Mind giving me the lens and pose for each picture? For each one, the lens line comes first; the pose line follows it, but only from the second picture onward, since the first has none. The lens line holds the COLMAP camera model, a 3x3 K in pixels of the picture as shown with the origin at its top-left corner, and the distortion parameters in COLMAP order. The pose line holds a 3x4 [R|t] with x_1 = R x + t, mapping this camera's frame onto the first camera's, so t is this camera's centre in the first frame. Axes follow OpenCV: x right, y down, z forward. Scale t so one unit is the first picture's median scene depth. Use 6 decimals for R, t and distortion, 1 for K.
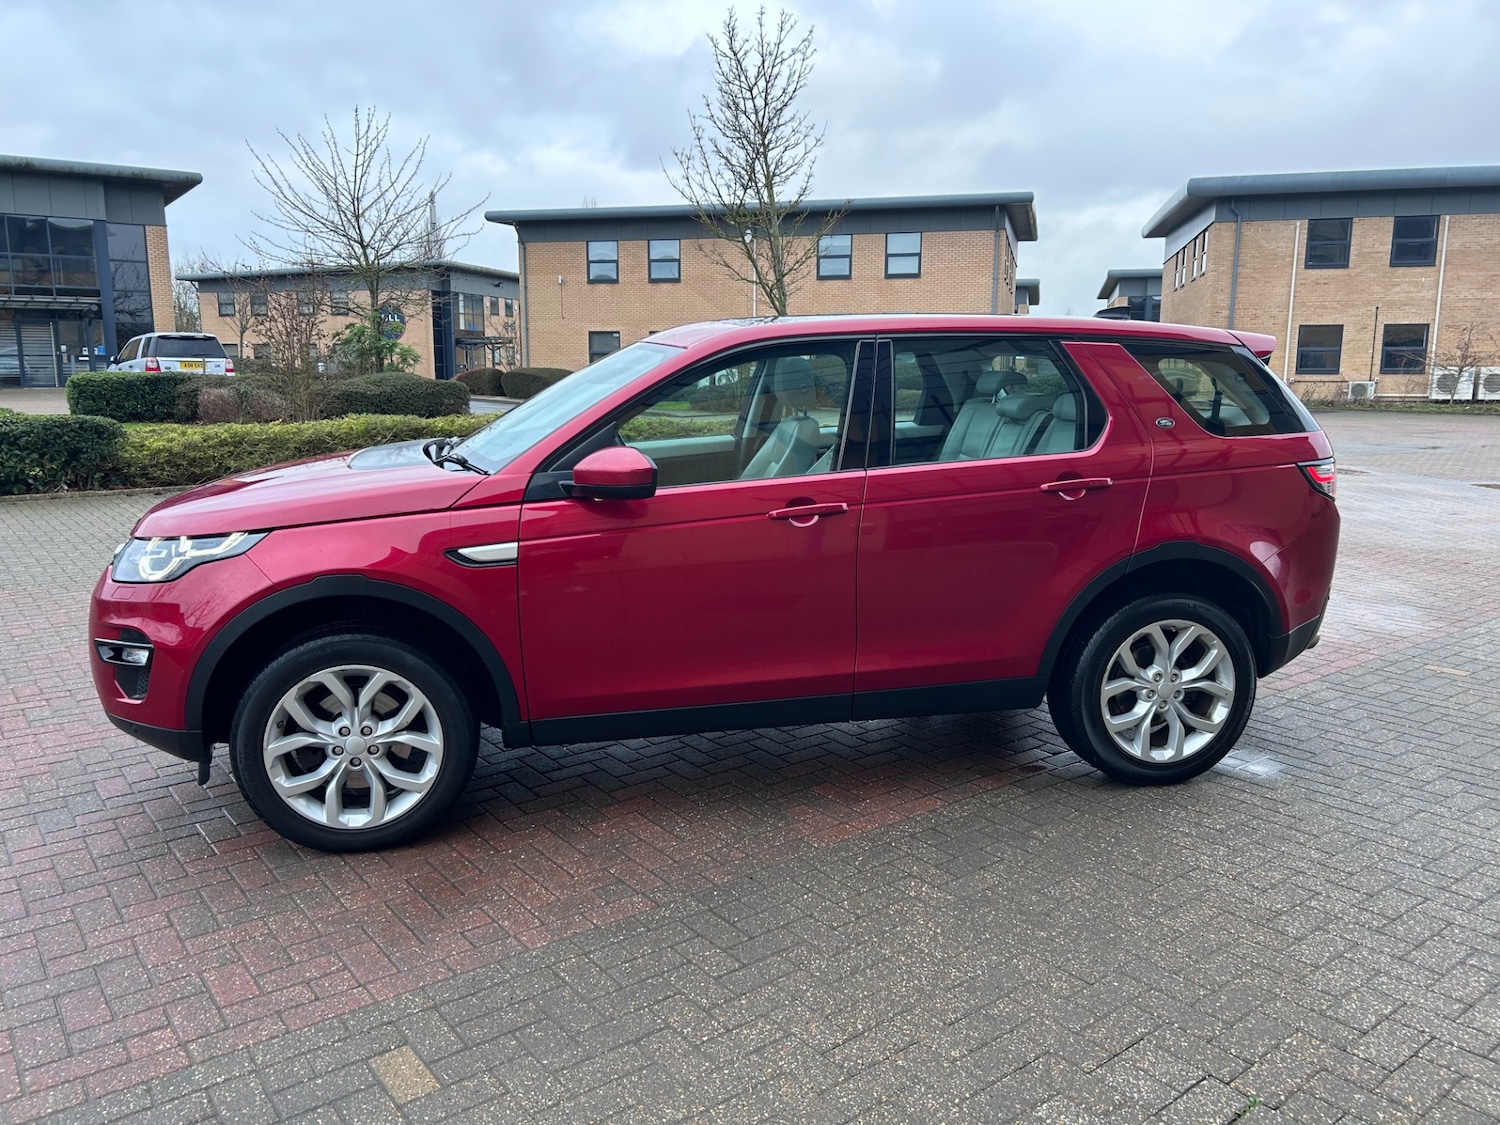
lens RADIAL K [[1130.1, 0, 736.6], [0, 1130.1, 565.6], [0, 0, 1]] dist [0.043452, -0.041732]
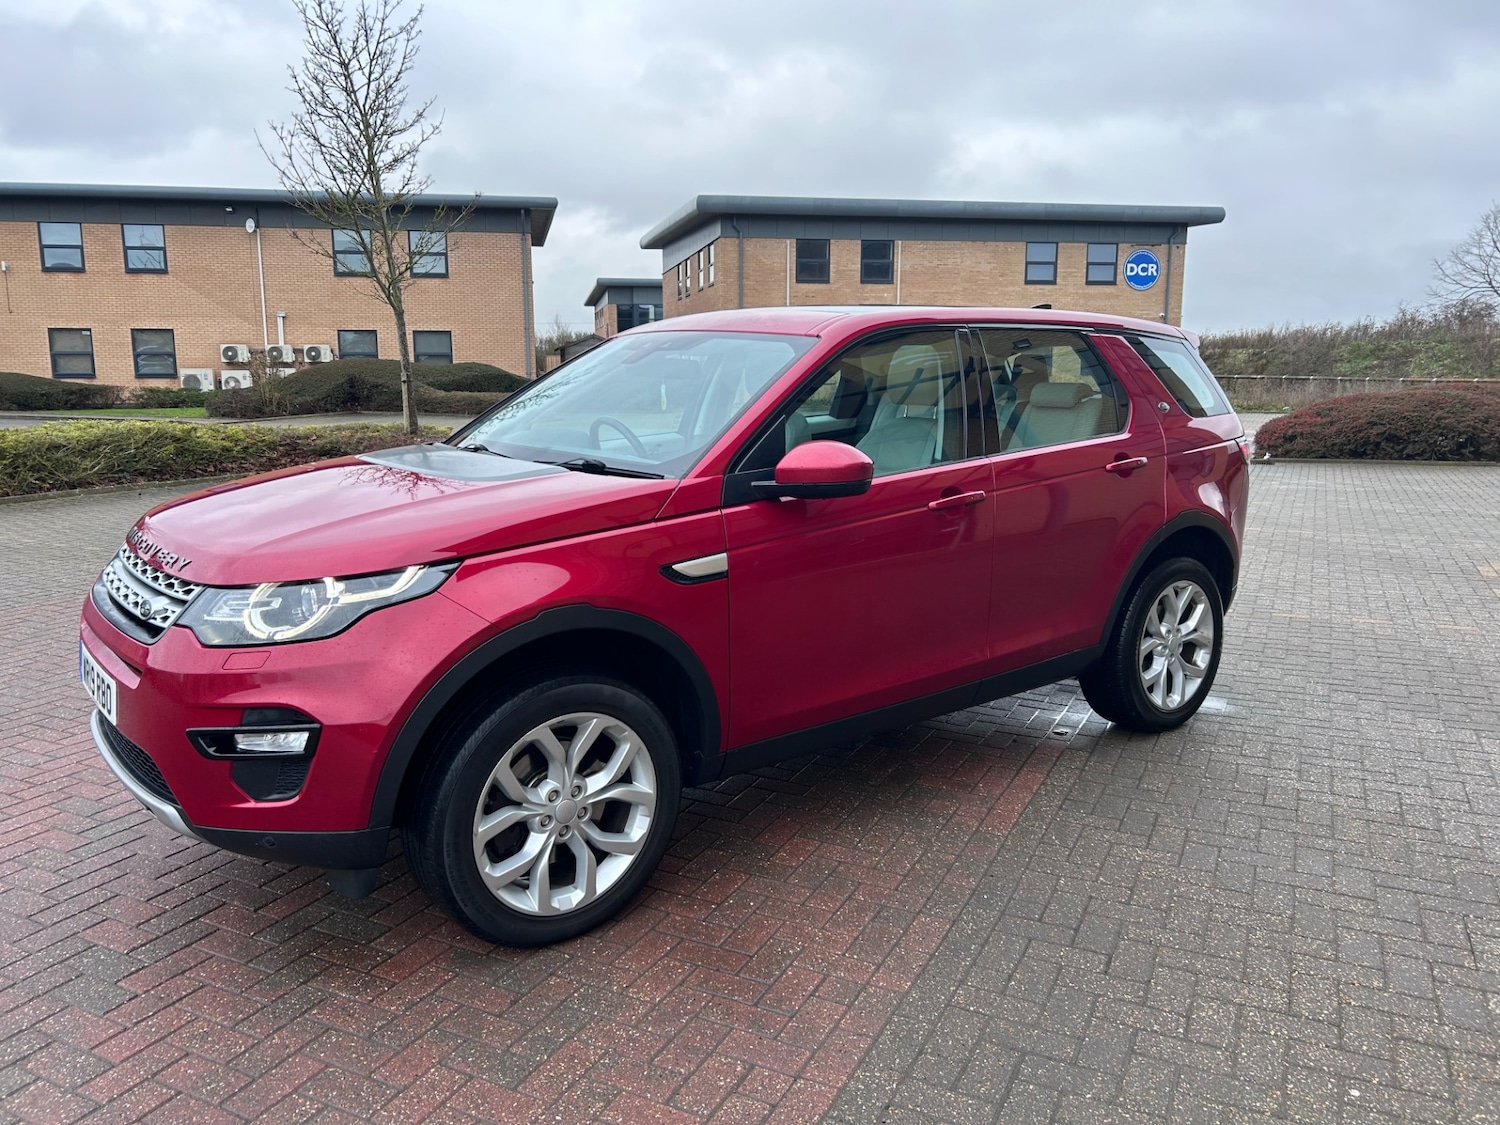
lens RADIAL K [[1130.1, 0, 726.8], [0, 1130.1, 566.8], [0, 0, 1]] dist [0.043452, -0.041732]
pose [[0.899519, -0.079547, 0.429578, -0.408433], [0.080829, 0.996611, 0.015292, -0.016323], [-0.429338, 0.020967, 0.902900, 0.141588]]
